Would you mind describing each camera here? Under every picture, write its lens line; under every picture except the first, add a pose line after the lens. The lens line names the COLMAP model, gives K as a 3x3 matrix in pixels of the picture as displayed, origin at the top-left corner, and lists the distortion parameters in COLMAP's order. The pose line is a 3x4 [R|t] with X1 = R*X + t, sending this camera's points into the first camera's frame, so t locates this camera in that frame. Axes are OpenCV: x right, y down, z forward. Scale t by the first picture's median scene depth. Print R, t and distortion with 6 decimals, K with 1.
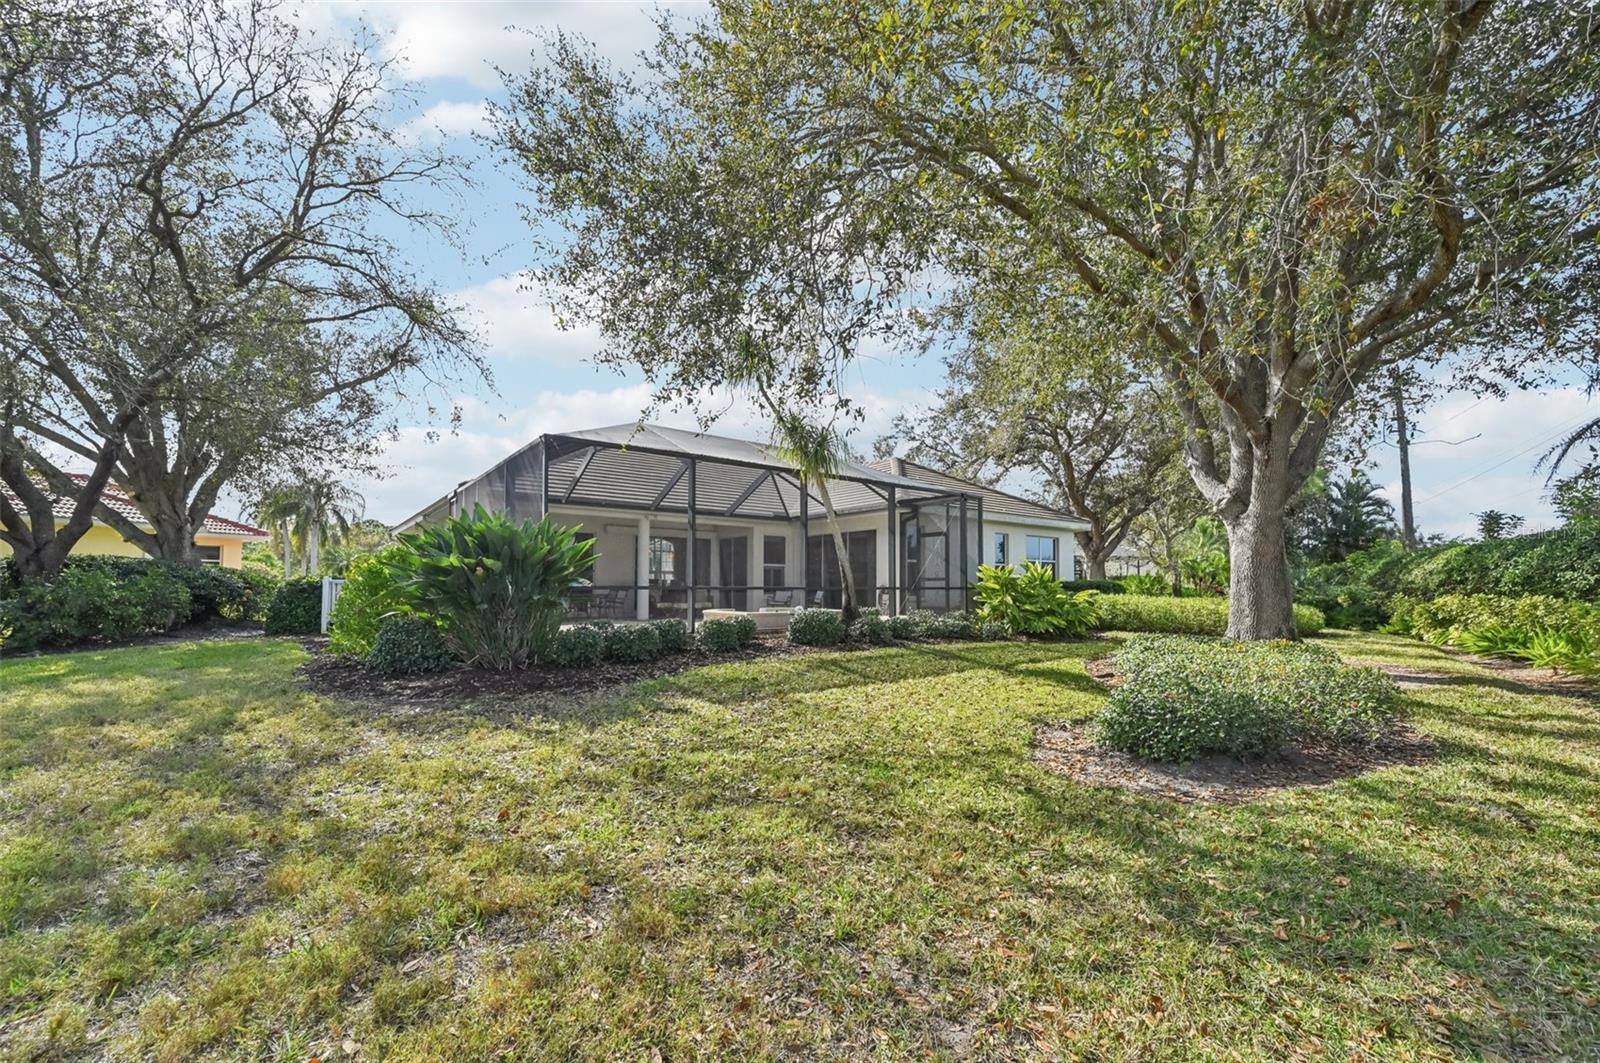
lens RADIAL K [[632.2, 0, 819.0], [0, 632.2, 572.0], [0, 0, 1]] dist [-0.000116, -0.000116]
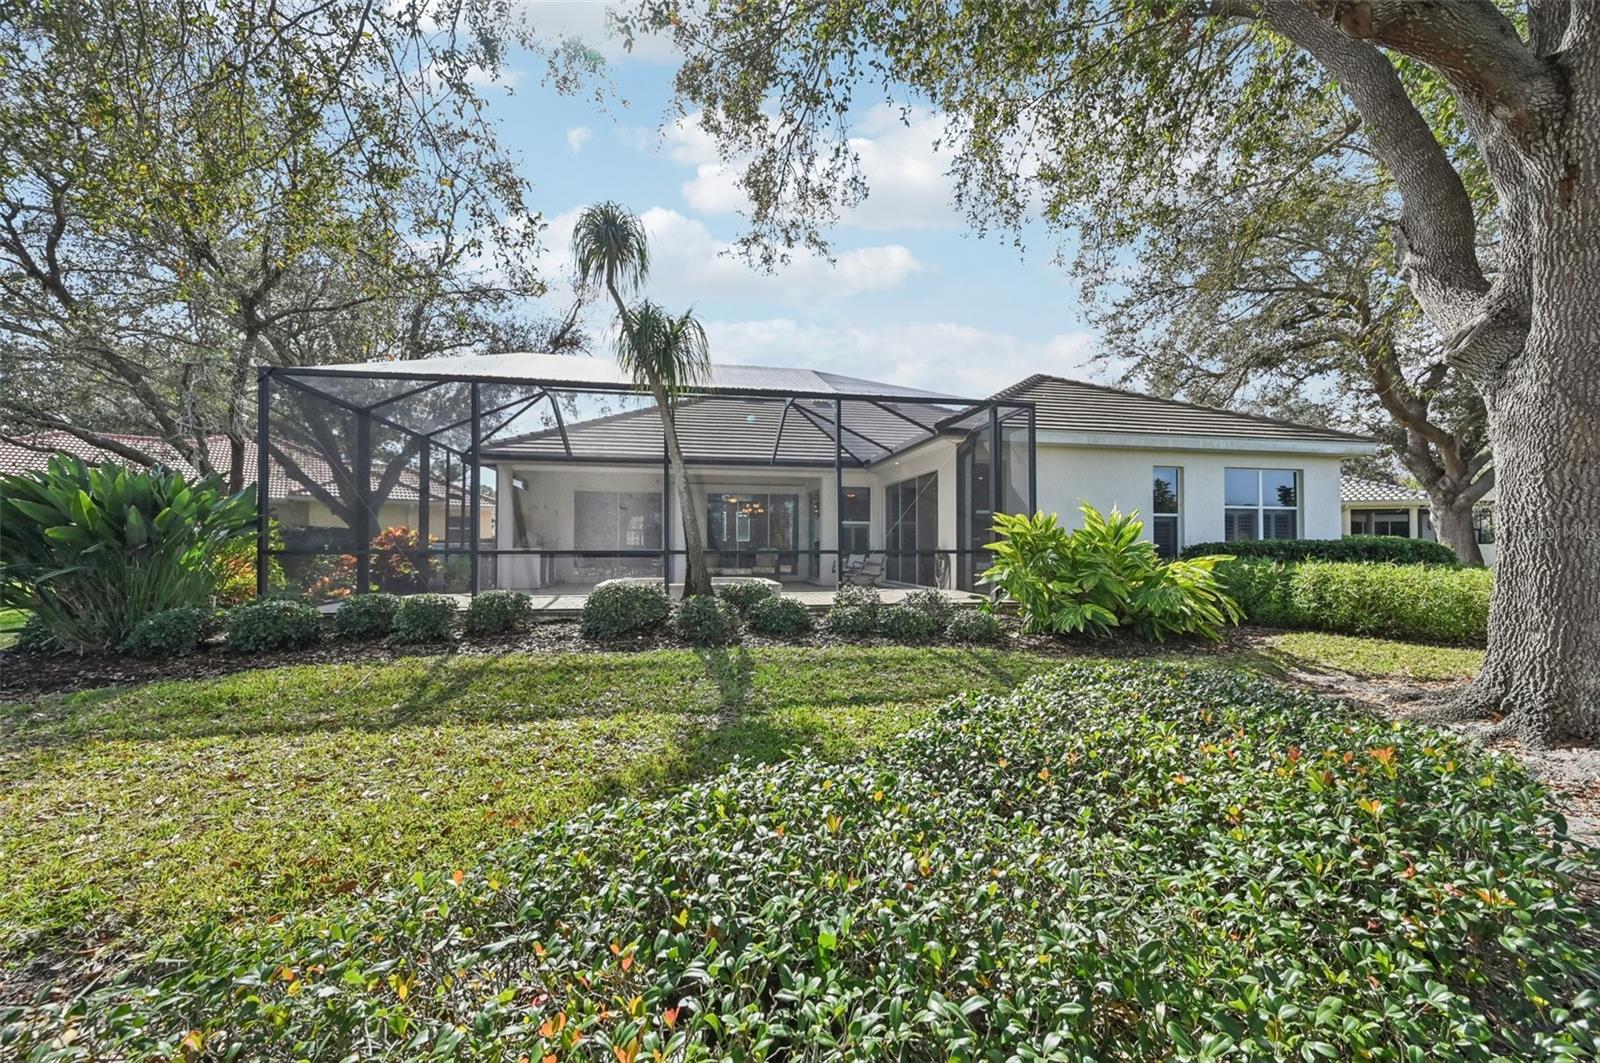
lens RADIAL K [[632.2, 0, 802.1], [0, 632.2, 532.6], [0, 0, 1]] dist [-0.000116, -0.000116]
pose [[0.886629, -0.013921, -0.462272, 0.347865], [0.012135, 0.999903, -0.006837, 0.008593], [0.462322, 0.000452, 0.886712, 0.348026]]
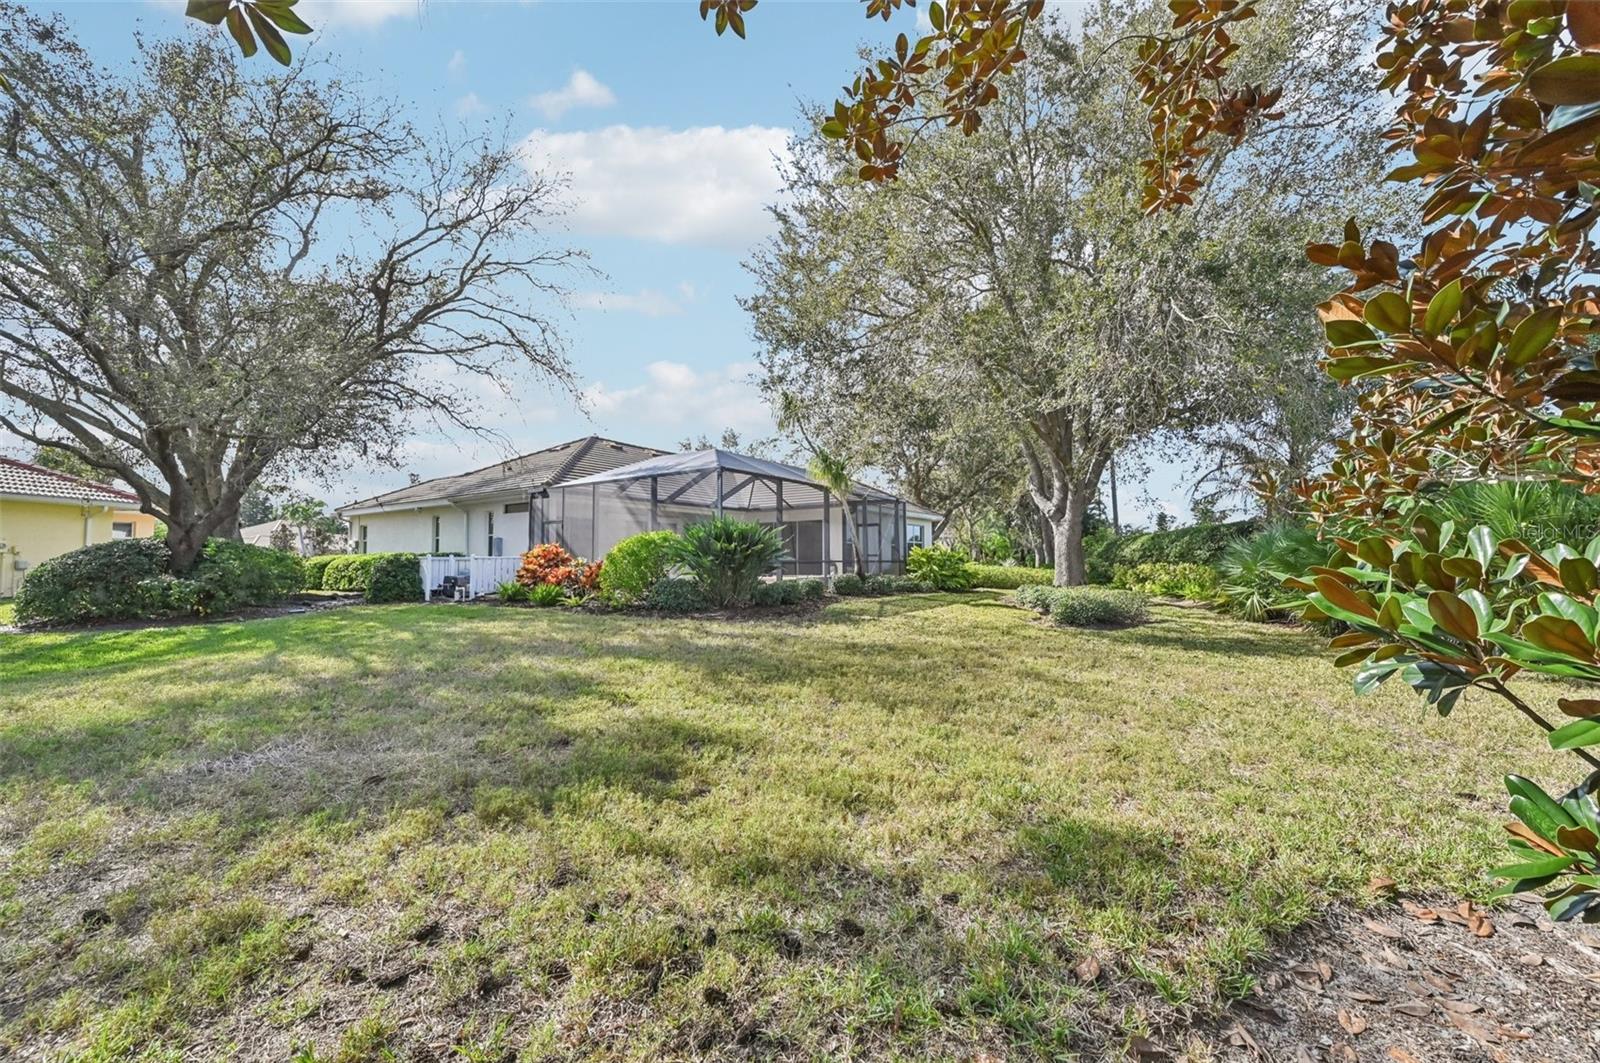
lens RADIAL K [[632.2, 0, 797.1], [0, 632.2, 536.8], [0, 0, 1]] dist [-0.000116, -0.000116]
pose [[0.953099, 0.006078, 0.302597, -0.454488], [-0.000874, 0.999849, -0.017330, -0.006215], [-0.302656, 0.016253, 0.952961, -0.376092]]
